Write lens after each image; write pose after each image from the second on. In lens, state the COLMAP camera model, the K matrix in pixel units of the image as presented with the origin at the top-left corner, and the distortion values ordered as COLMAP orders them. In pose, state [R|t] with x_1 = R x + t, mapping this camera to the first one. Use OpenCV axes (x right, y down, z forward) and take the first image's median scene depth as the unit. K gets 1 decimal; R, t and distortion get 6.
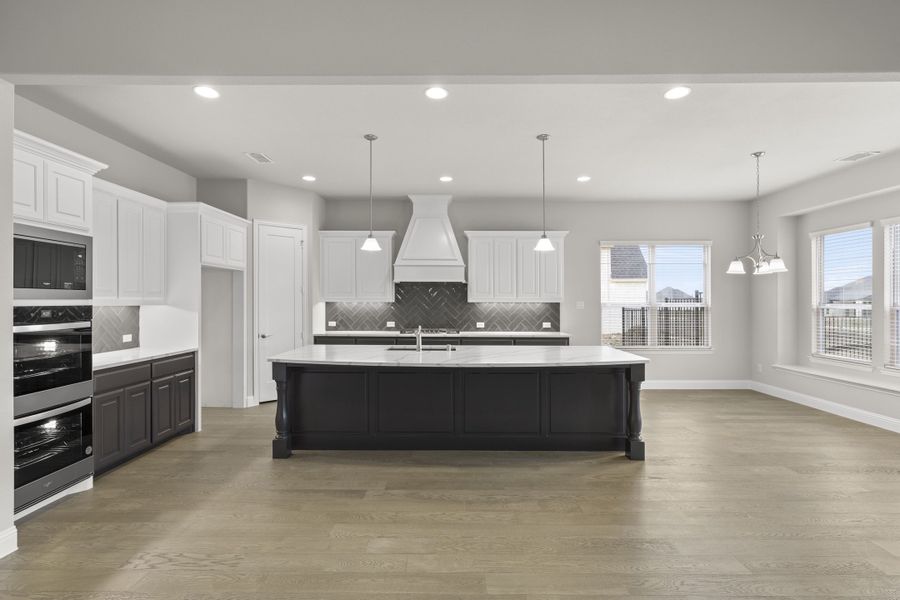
lens RADIAL K [[434.0, 0, 451.2], [0, 434.0, 299.7], [0, 0, 1]] dist [0.005341, -0.000270]
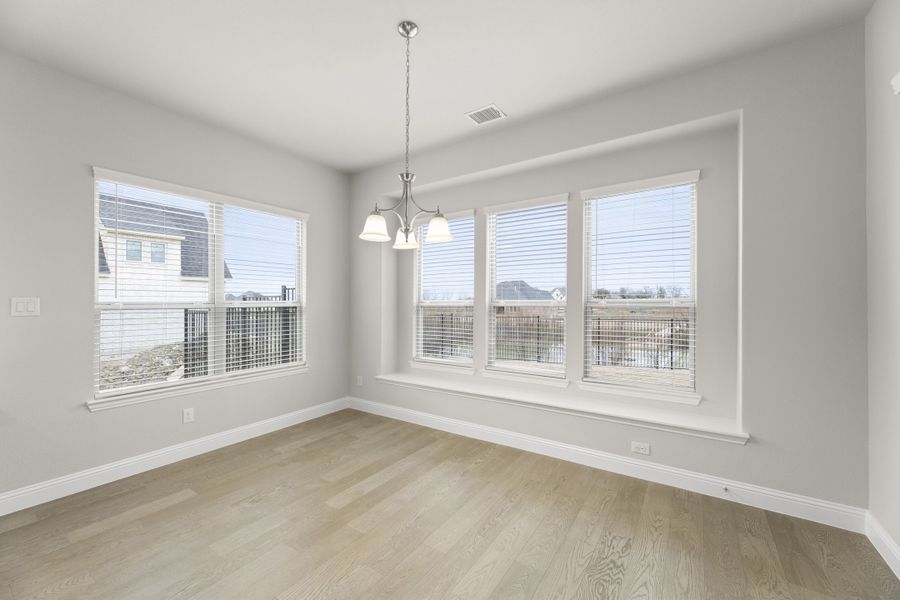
lens RADIAL K [[357.6, 0, 452.5], [0, 357.6, 297.5], [0, 0, 1]] dist [0.002071, -0.000070]
pose [[0.557268, 0.007775, 0.830296, 0.276532], [0.002000, 0.999941, -0.010706, 0.010284], [-0.830330, 0.007627, 0.557220, 0.536164]]
